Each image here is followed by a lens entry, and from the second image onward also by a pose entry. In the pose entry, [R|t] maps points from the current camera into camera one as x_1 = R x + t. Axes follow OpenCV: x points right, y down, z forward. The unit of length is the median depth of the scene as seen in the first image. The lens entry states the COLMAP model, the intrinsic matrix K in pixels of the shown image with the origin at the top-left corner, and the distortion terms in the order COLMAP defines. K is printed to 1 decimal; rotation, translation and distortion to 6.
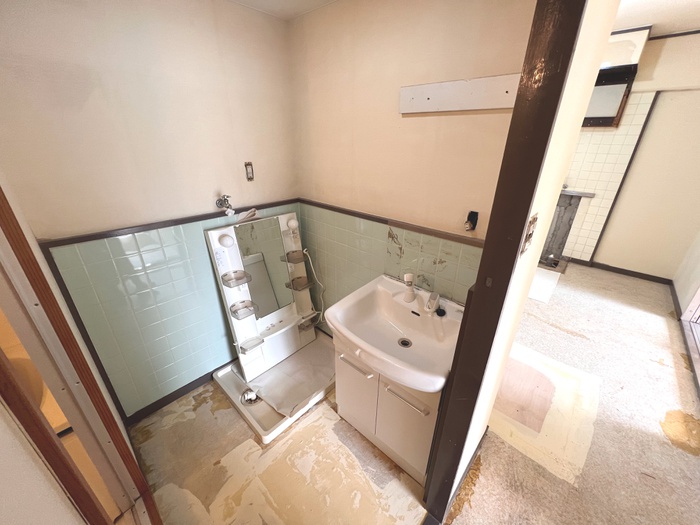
lens RADIAL K [[280.4, 0, 349.7], [0, 280.4, 261.6], [0, 0, 1]] dist [-0.002225, 0.000039]
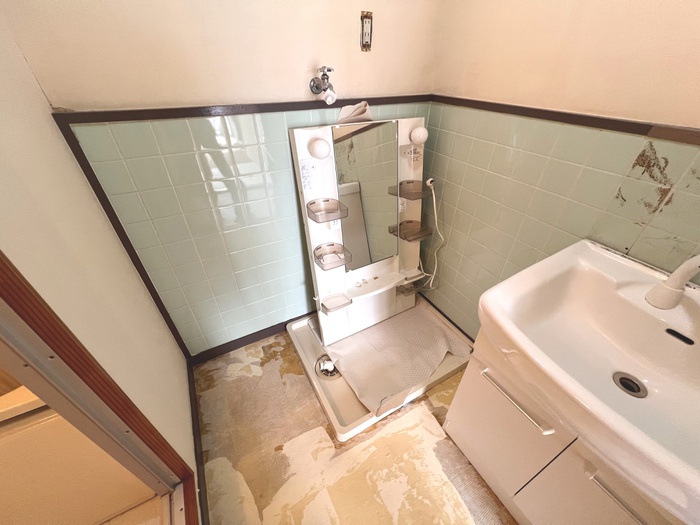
lens RADIAL K [[280.4, 0, 349.7], [0, 280.4, 261.6], [0, 0, 1]] dist [-0.002225, 0.000039]
pose [[0.950278, 0.178759, -0.254984, -0.153480], [-0.124739, 0.968773, 0.214286, 0.027566], [0.285327, -0.171825, 0.942902, 0.347840]]
